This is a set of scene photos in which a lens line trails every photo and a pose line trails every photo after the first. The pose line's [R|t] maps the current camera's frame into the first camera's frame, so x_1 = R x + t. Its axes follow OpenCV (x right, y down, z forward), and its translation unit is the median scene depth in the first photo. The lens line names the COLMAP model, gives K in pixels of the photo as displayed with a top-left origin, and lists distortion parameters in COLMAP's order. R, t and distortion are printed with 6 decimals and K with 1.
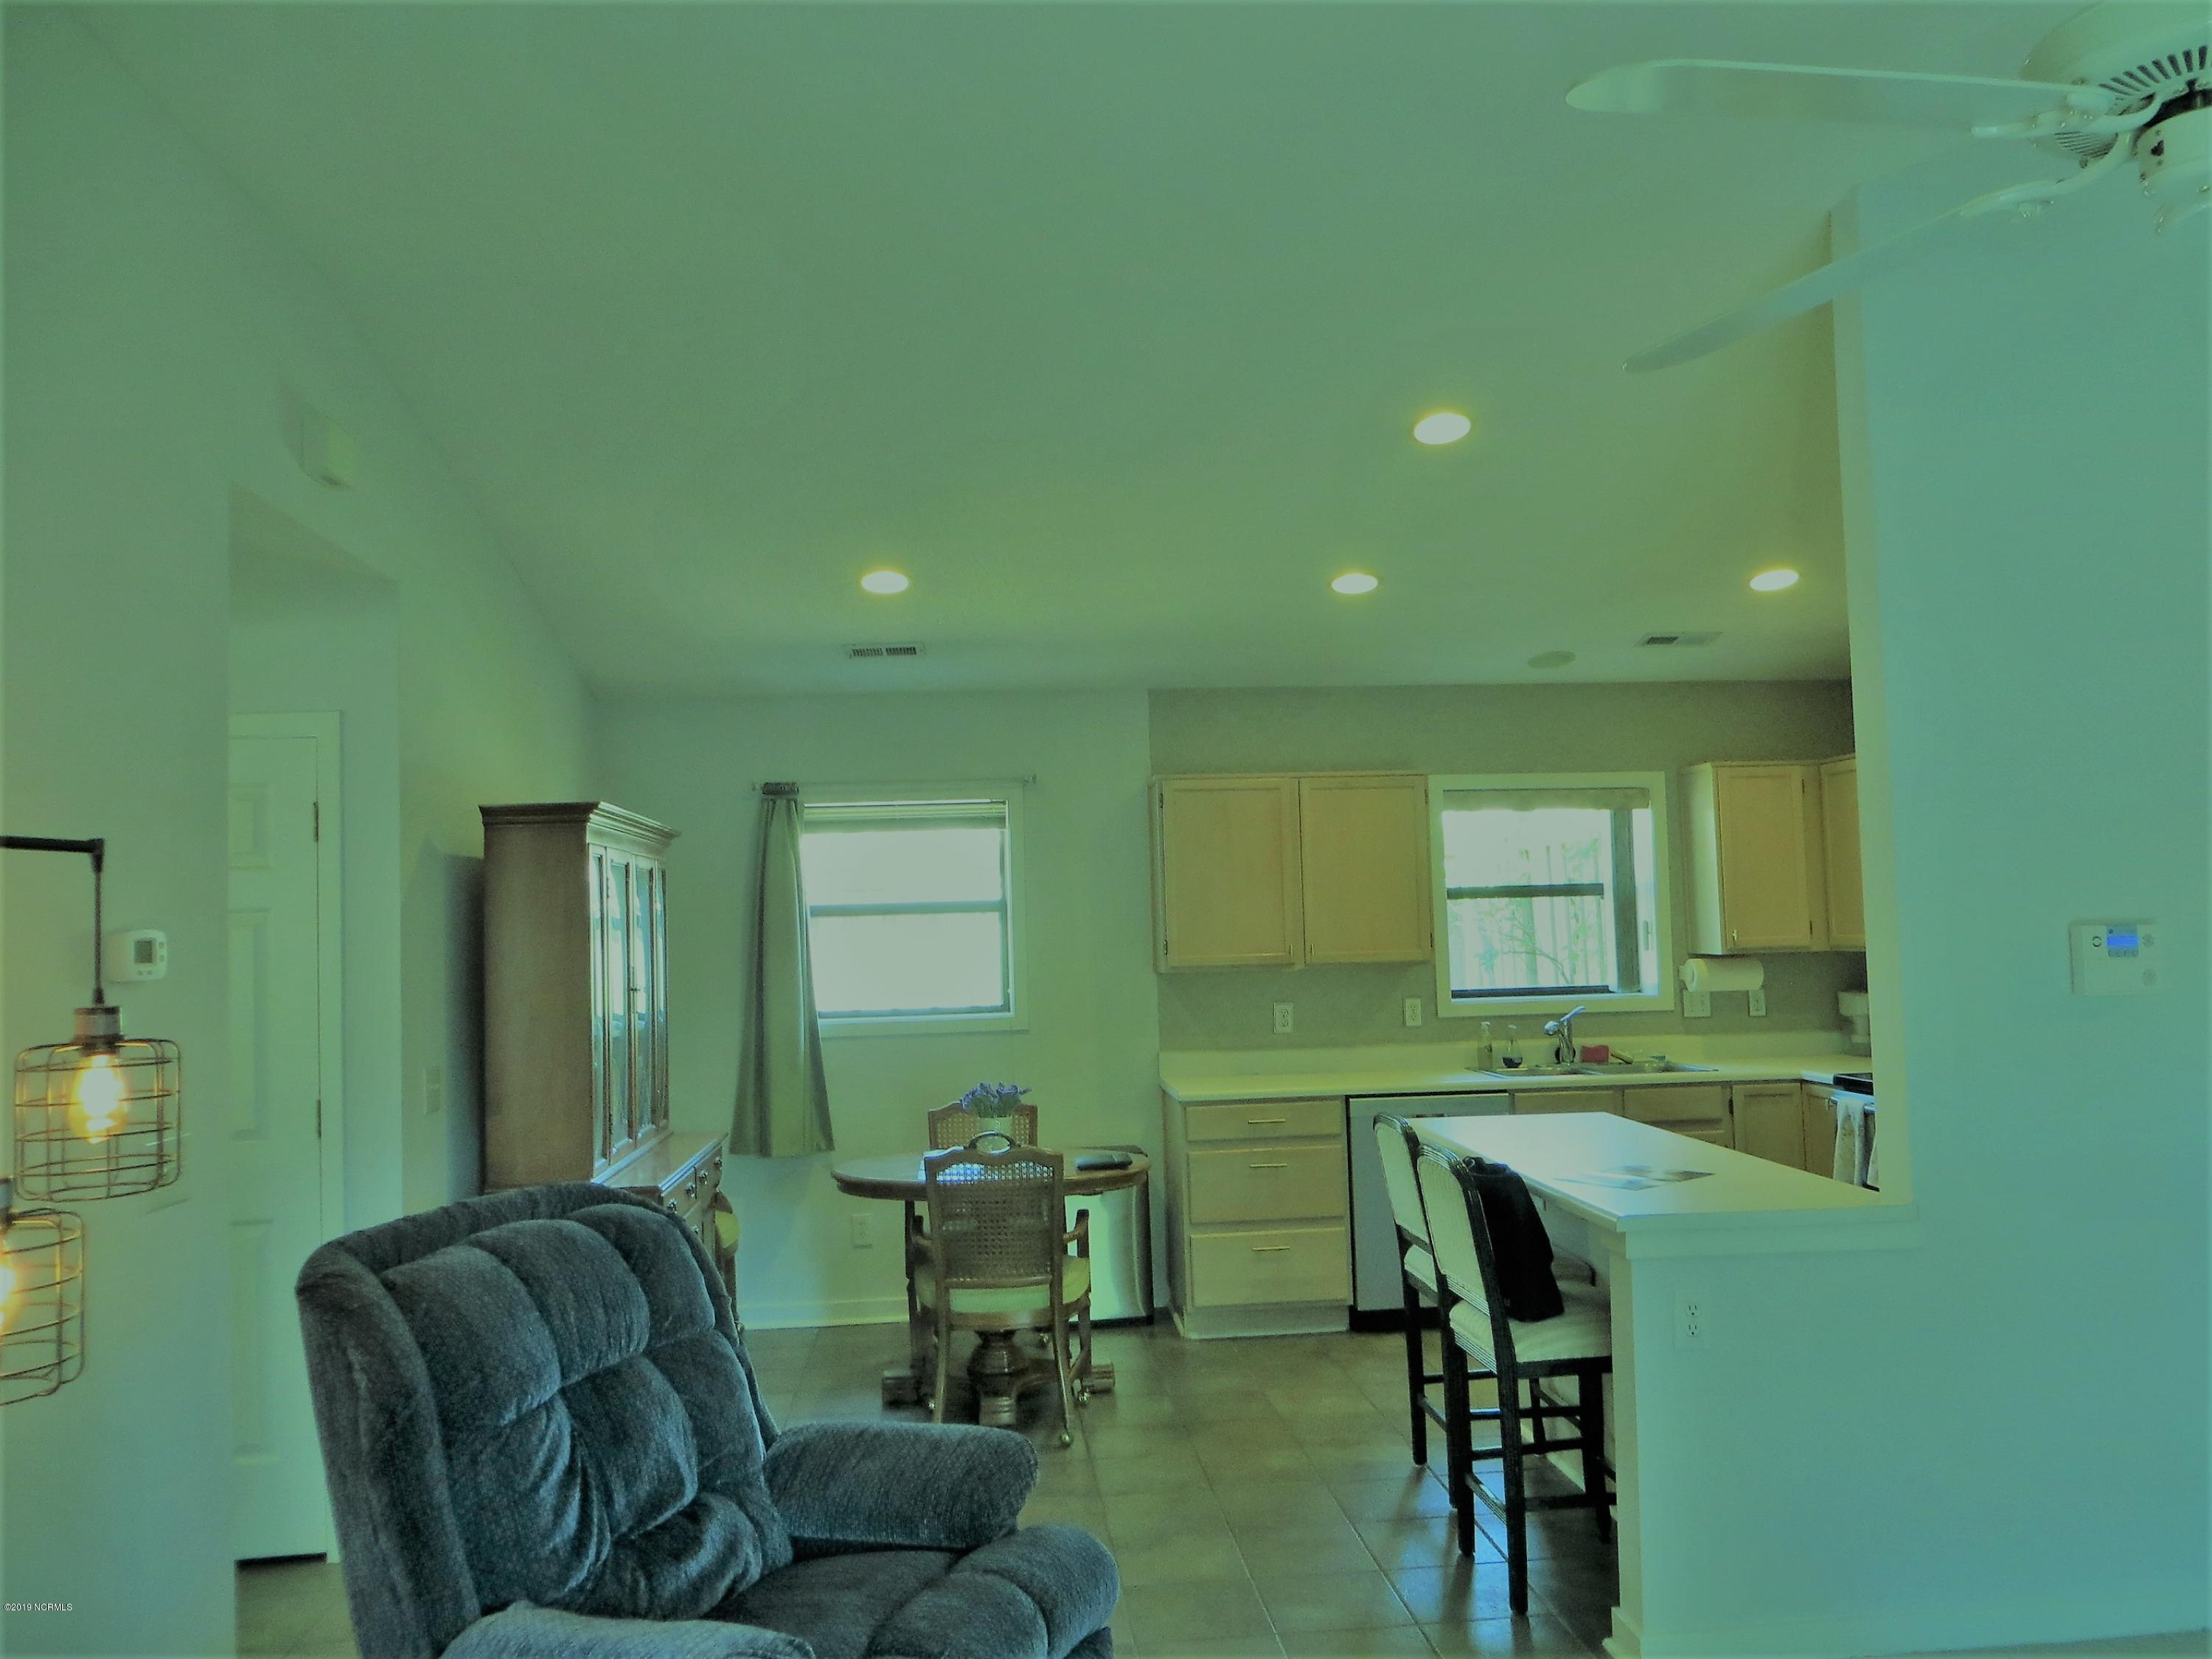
lens RADIAL K [[1655.4, 0, 1118.4], [0, 1655.4, 818.8], [0, 0, 1]] dist [-0.025585, 0.006427]
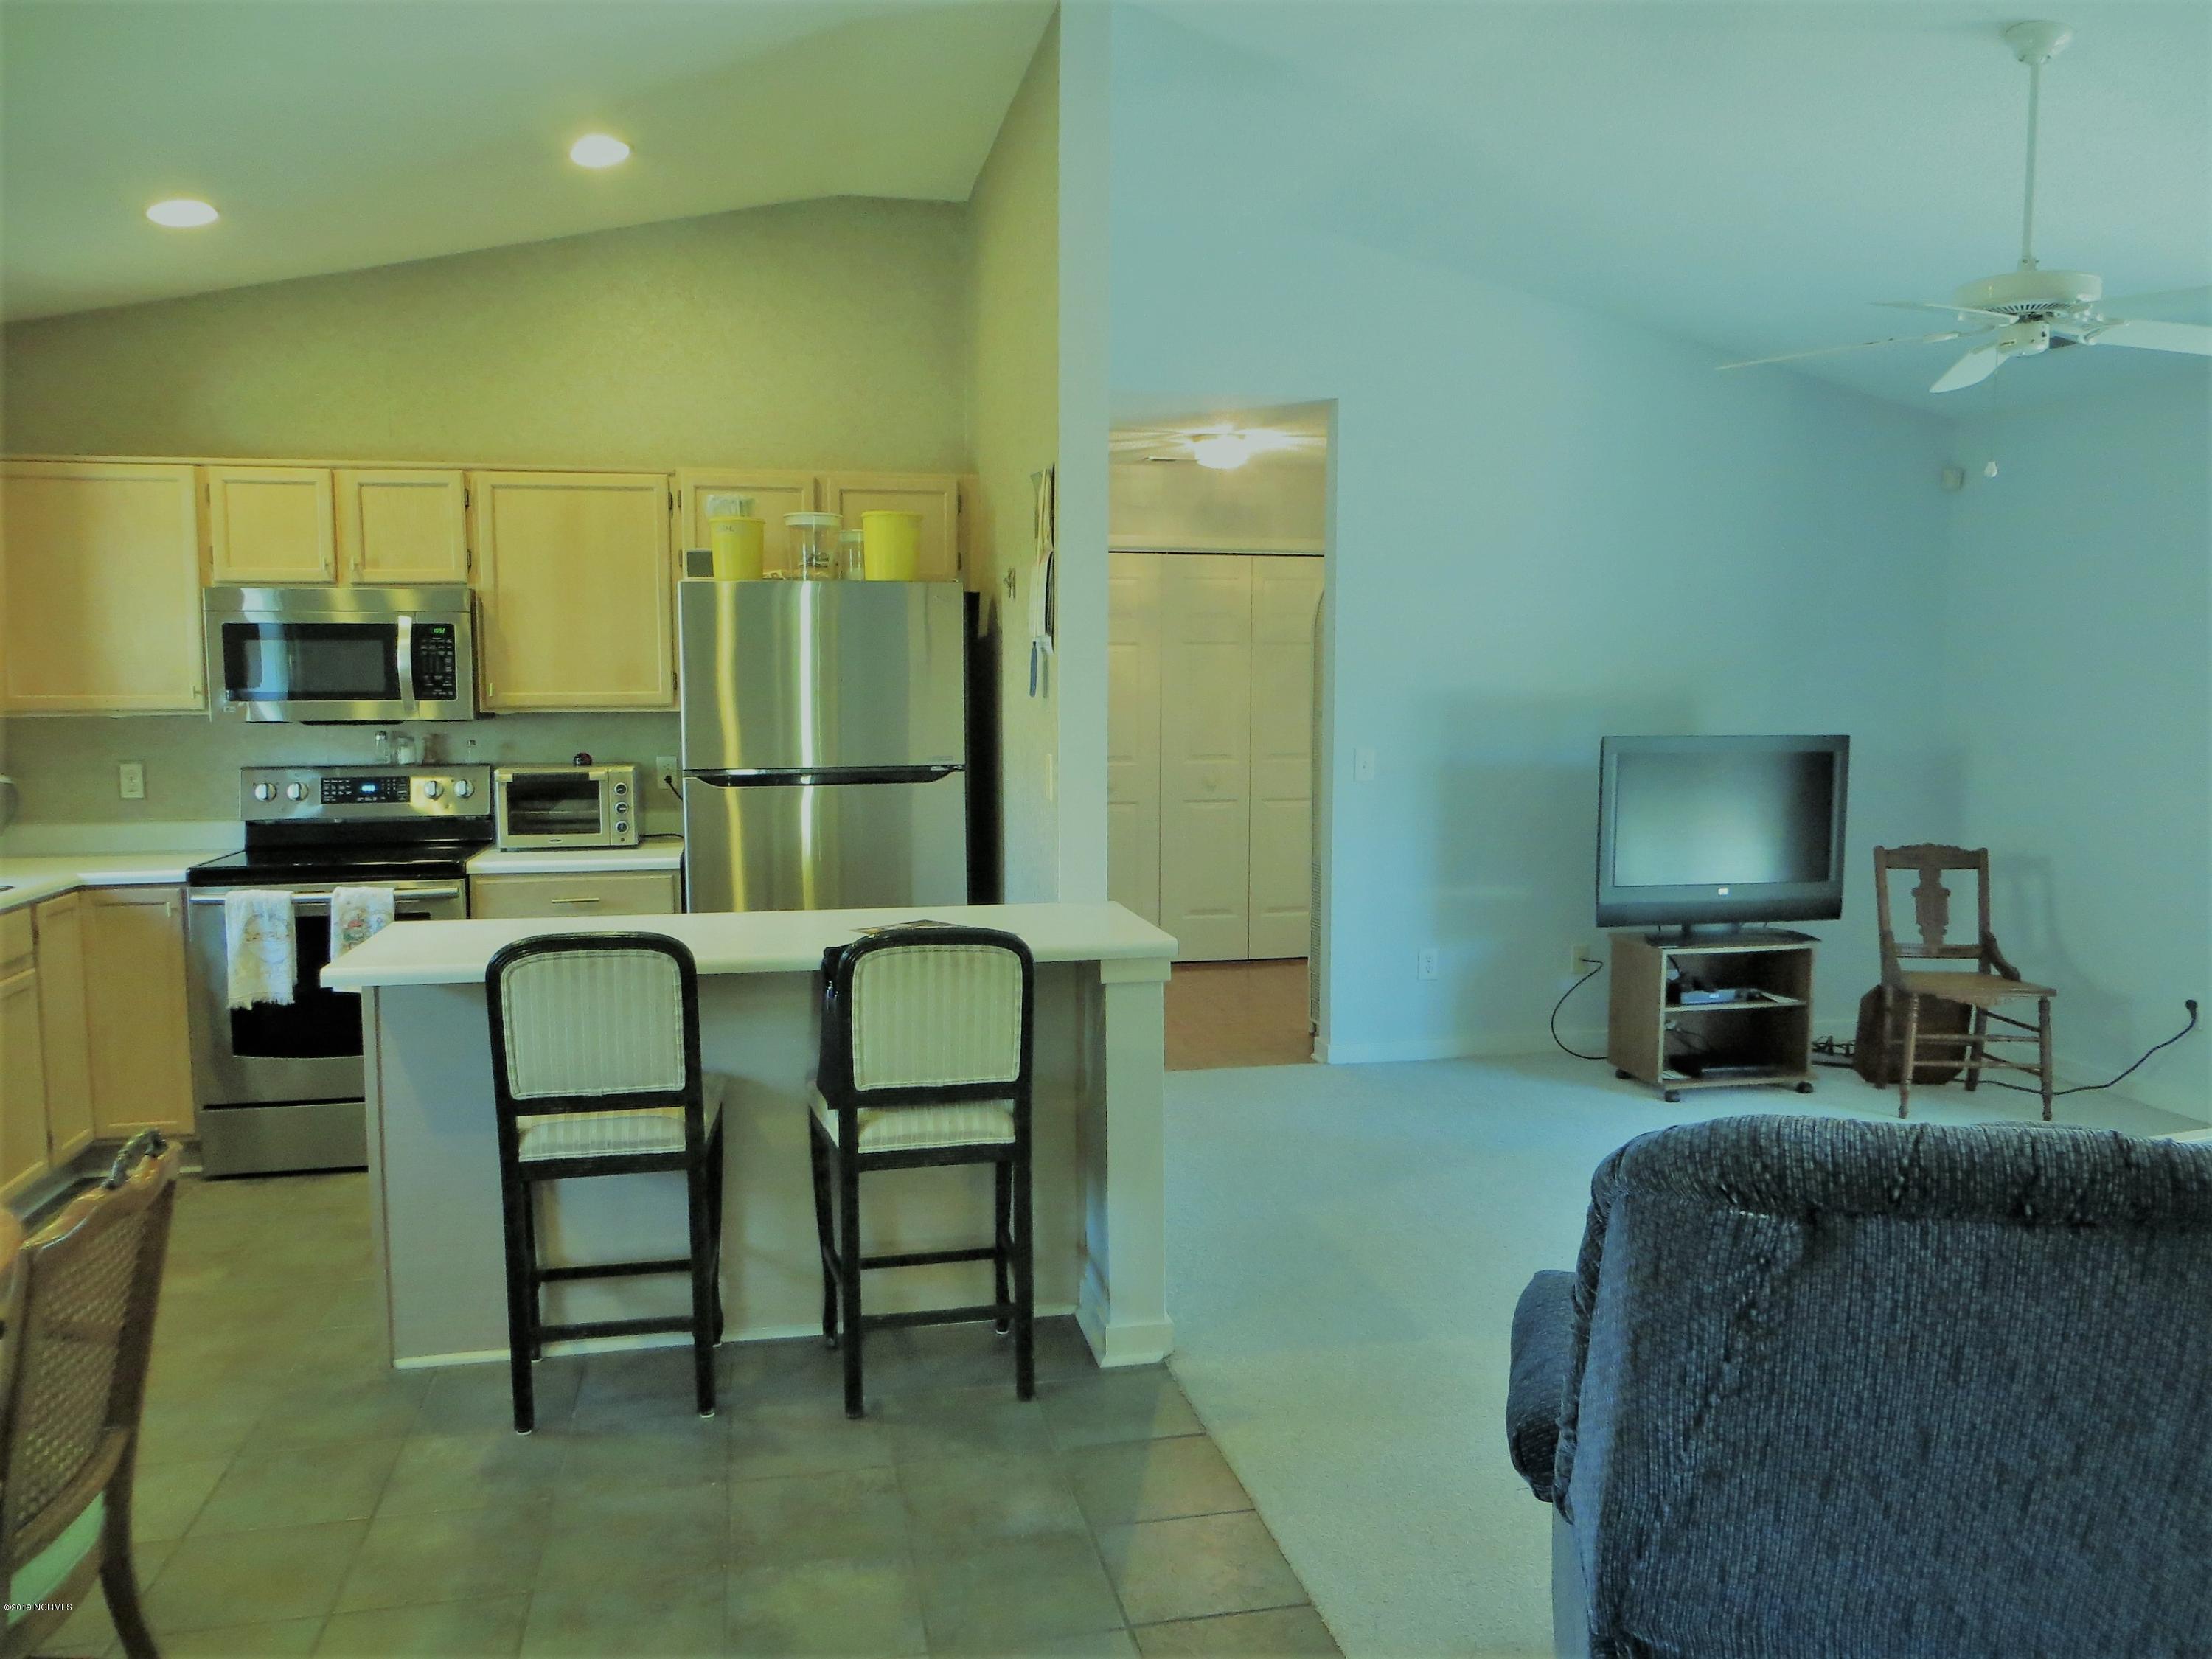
lens RADIAL K [[1655.4, 0, 1118.4], [0, 1655.4, 818.8], [0, 0, 1]] dist [-0.025585, 0.006427]
pose [[-0.117836, -0.066275, 0.990819, -0.356106], [-0.055139, 0.996668, 0.060109, 0.052446], [-0.991501, -0.047550, -0.121097, 0.576468]]
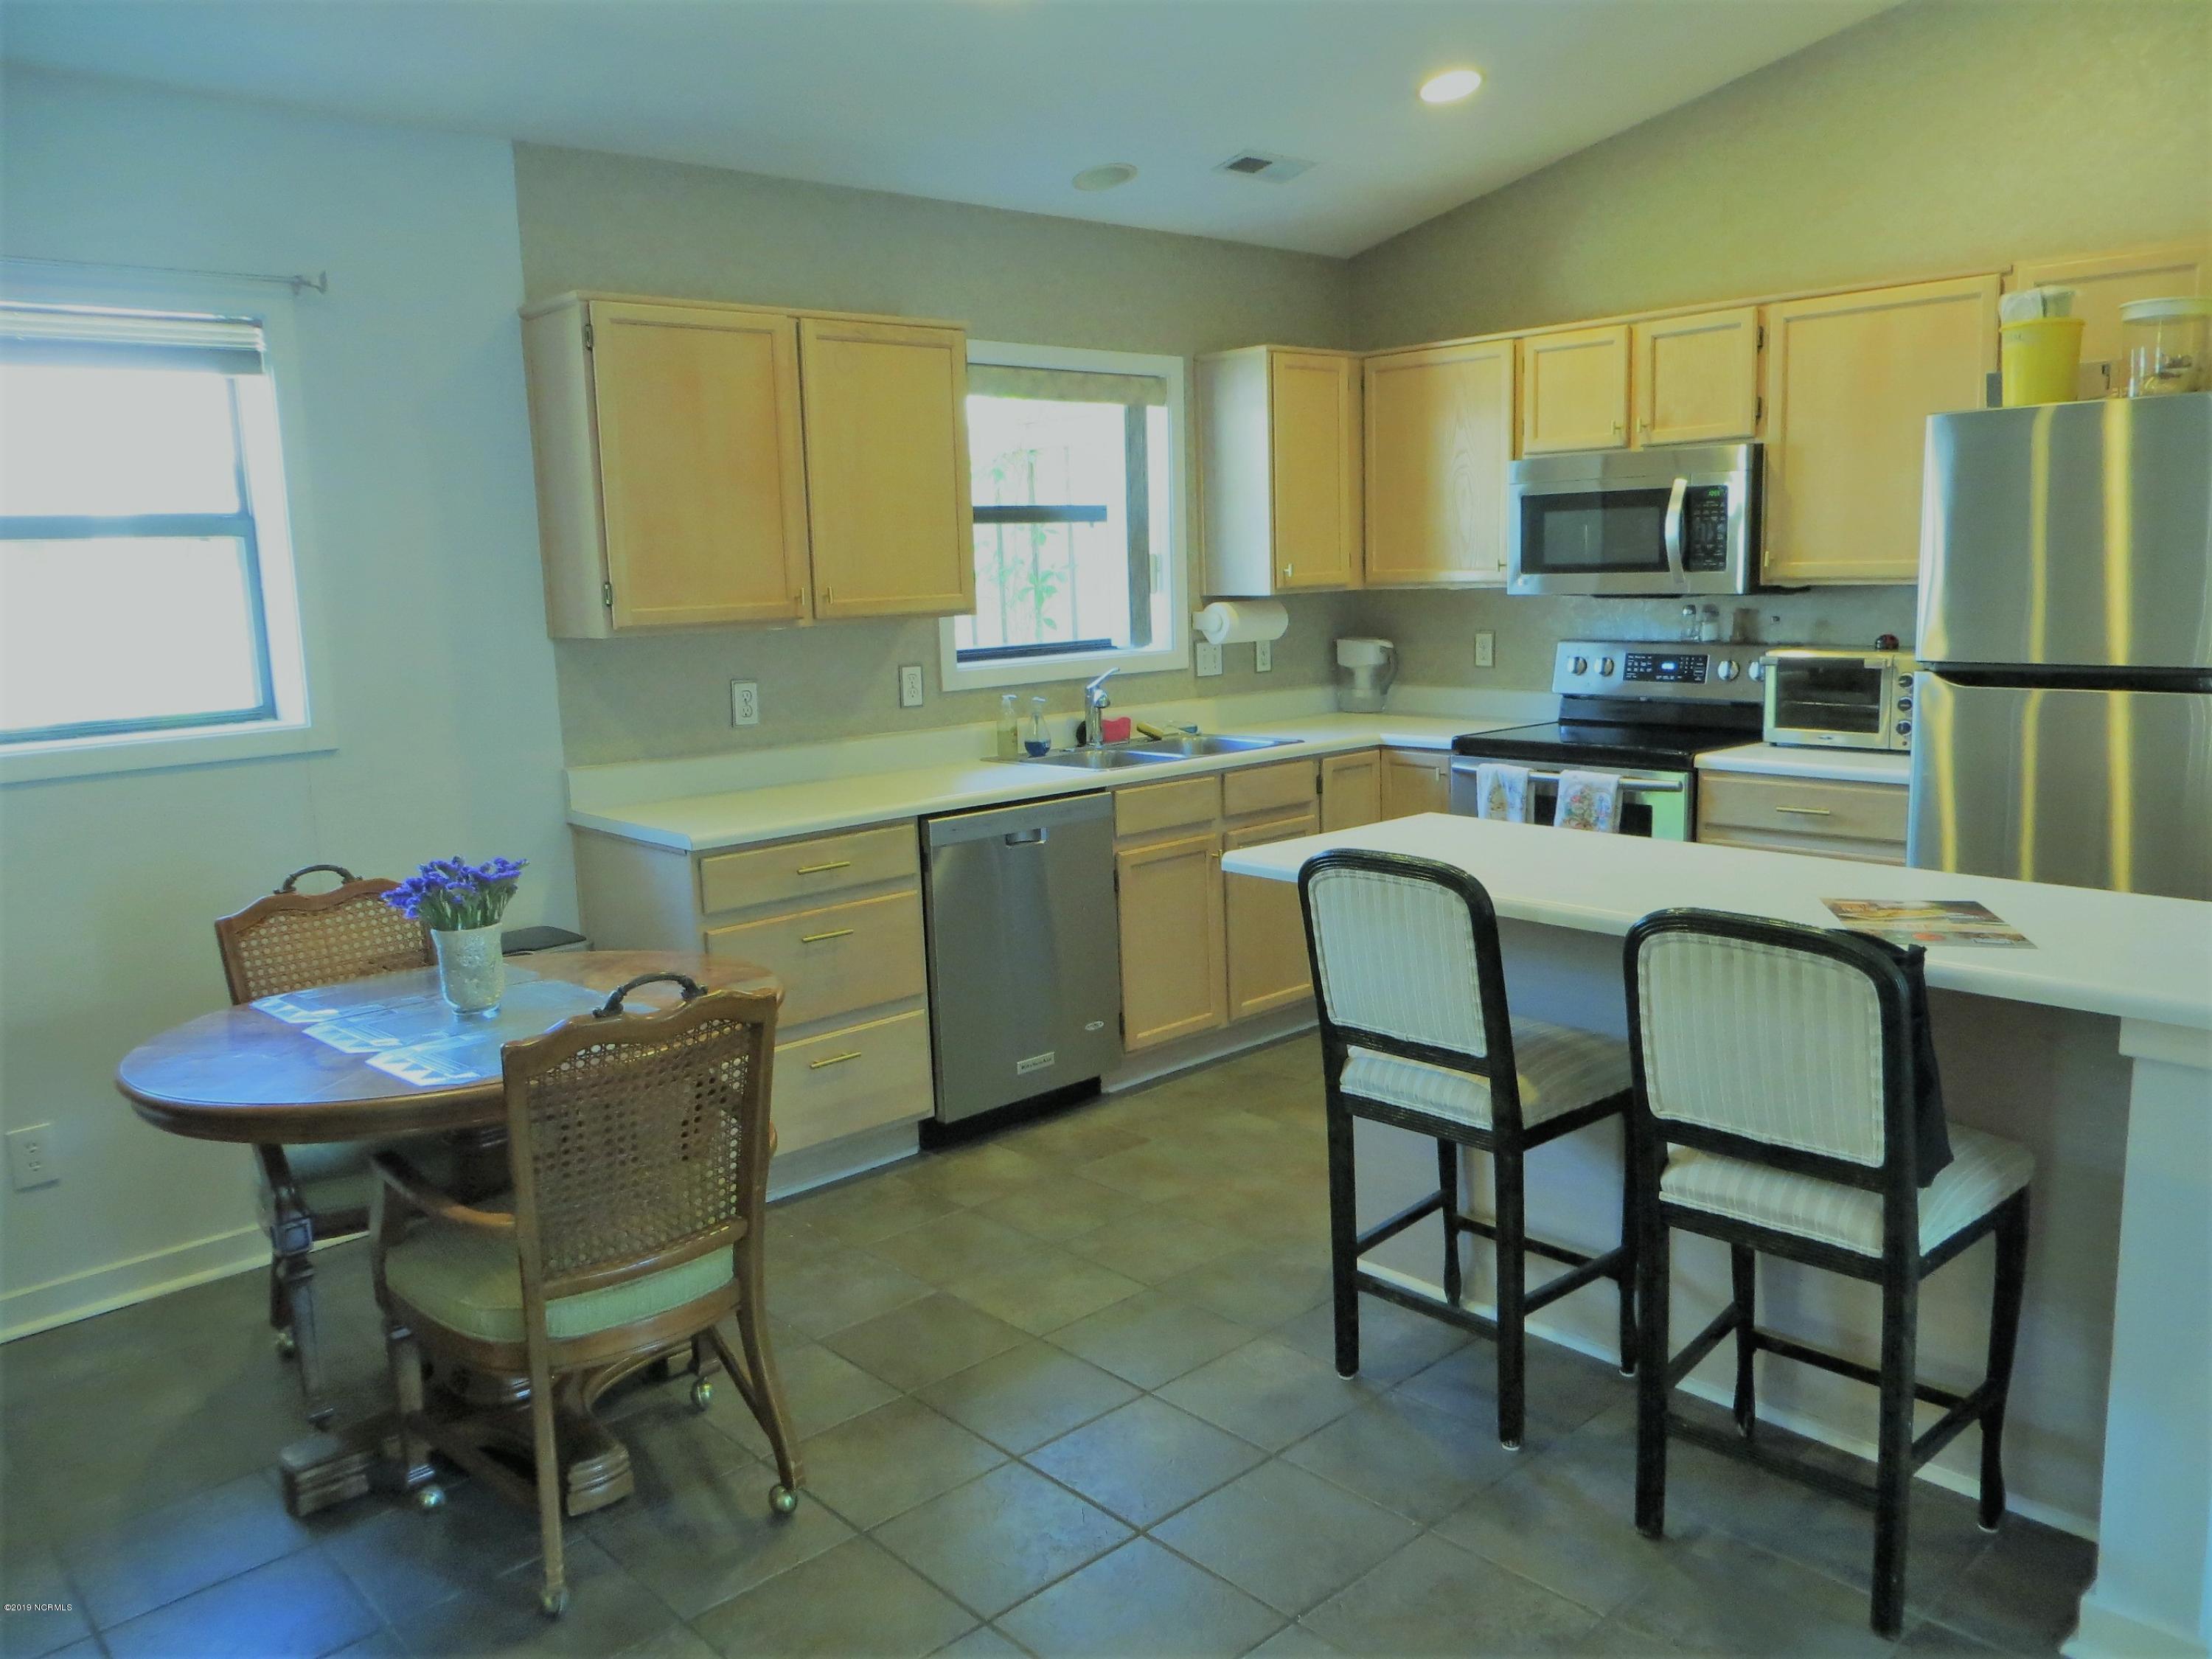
lens RADIAL K [[1655.4, 0, 1118.4], [0, 1655.4, 818.8], [0, 0, 1]] dist [-0.025585, 0.006427]
pose [[0.795787, -0.094877, 0.598098, -0.175071], [-0.025189, 0.981610, 0.189228, 0.038334], [-0.605052, -0.165651, 0.778763, 0.398050]]
